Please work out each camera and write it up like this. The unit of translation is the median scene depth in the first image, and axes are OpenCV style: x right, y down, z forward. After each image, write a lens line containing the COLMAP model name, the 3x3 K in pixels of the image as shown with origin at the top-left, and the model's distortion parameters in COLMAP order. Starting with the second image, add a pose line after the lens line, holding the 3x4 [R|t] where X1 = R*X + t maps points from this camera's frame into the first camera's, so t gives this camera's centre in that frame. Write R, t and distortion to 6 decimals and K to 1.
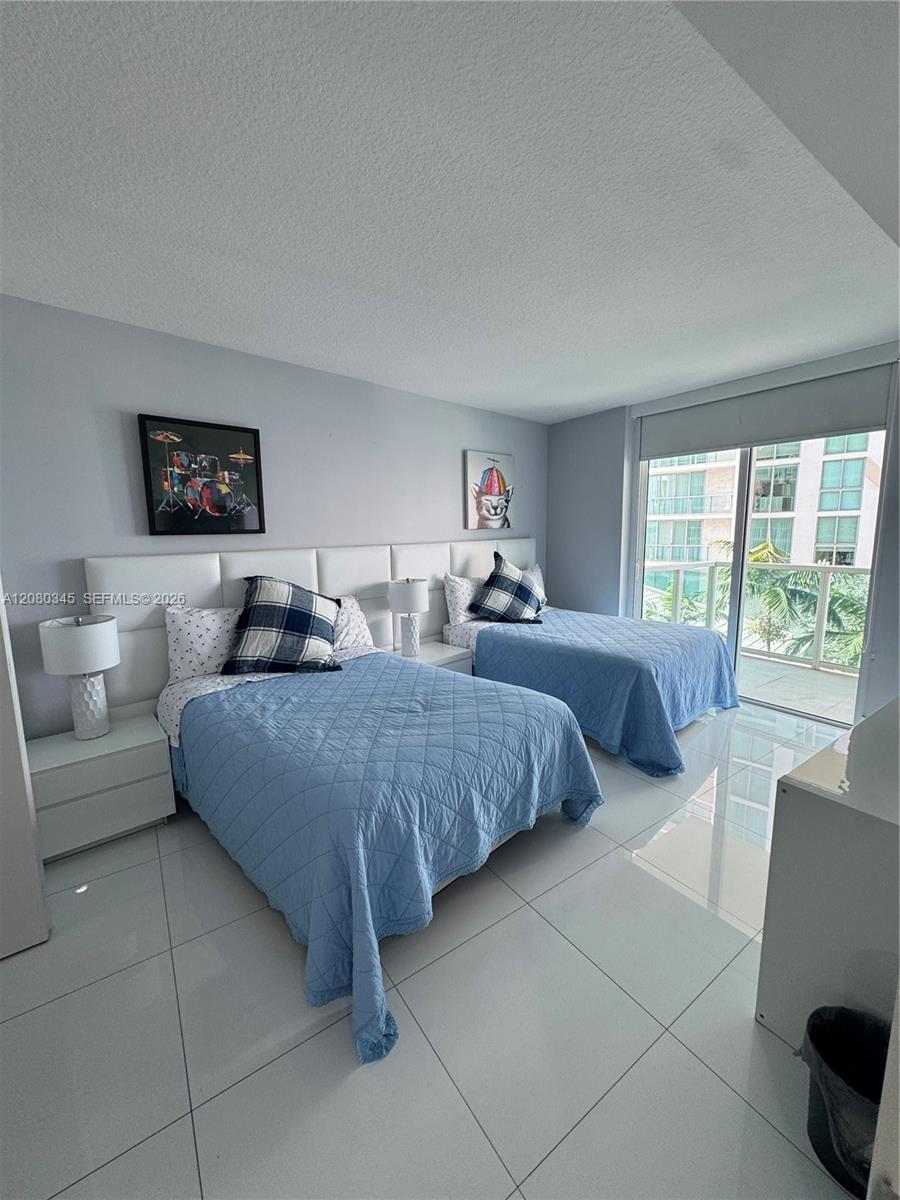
lens RADIAL K [[476.6, 0, 450.0], [0, 476.6, 600.0], [0, 0, 1]] dist [-0.001420, 0.000305]
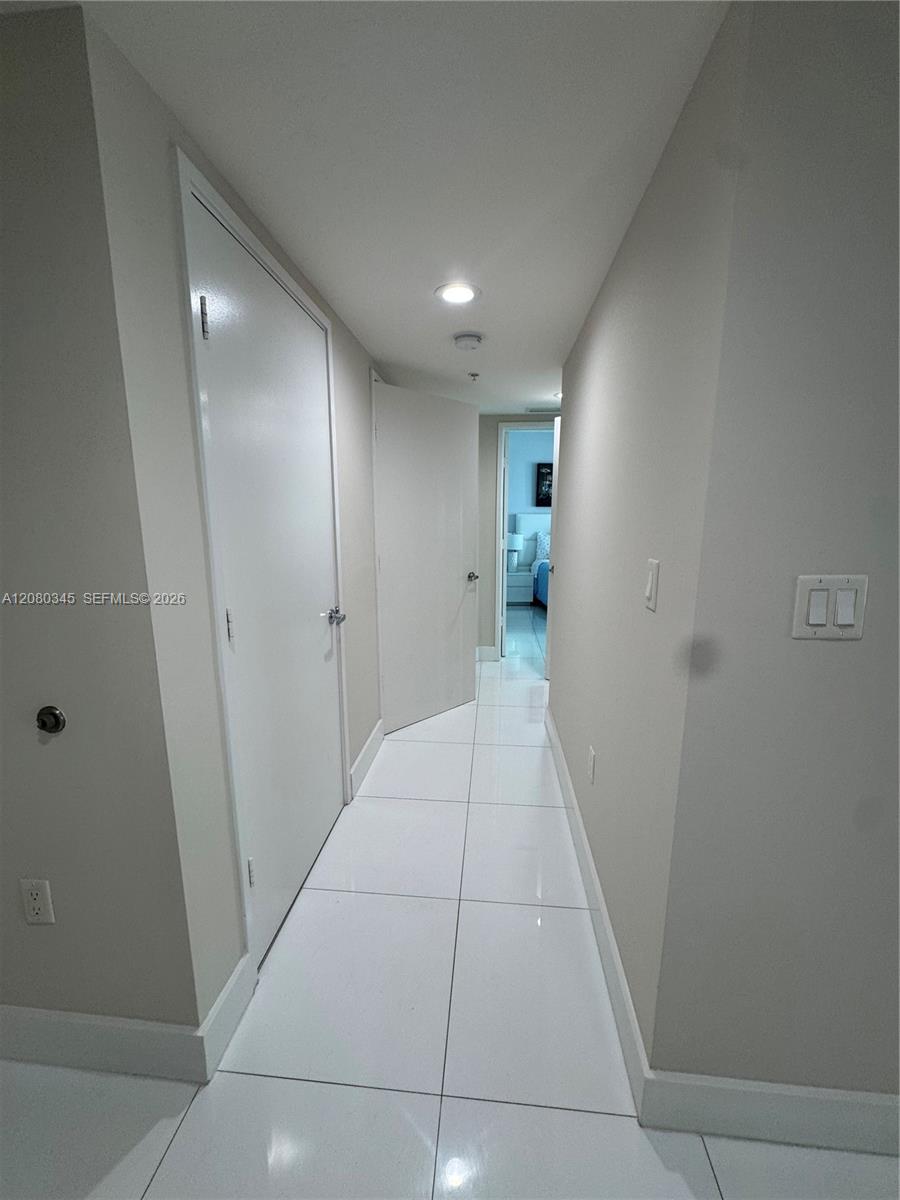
lens RADIAL K [[476.6, 0, 450.0], [0, 476.6, 600.0], [0, 0, 1]] dist [-0.001420, 0.000305]
pose [[0.766474, 0.134721, -0.627987, 0.674841], [-0.109557, 0.990848, 0.078848, 0.202358], [0.632863, 0.008365, 0.774219, -1.230486]]
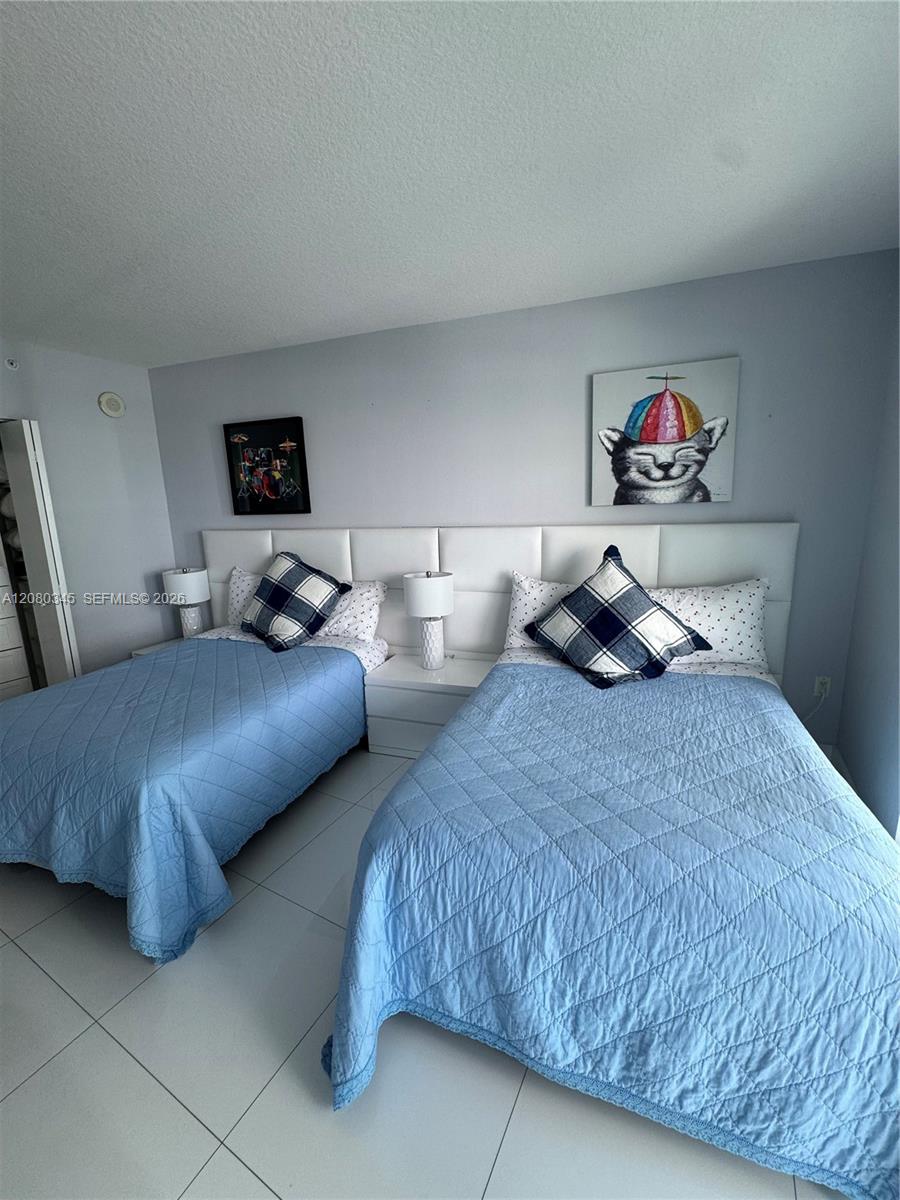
lens RADIAL K [[476.6, 0, 450.0], [0, 476.6, 600.0], [0, 0, 1]] dist [-0.001420, 0.000305]
pose [[0.446435, 0.173616, -0.877812, 0.742668], [-0.115250, 0.983982, 0.136001, -0.131188], [0.887363, 0.040452, 0.459293, 0.798688]]
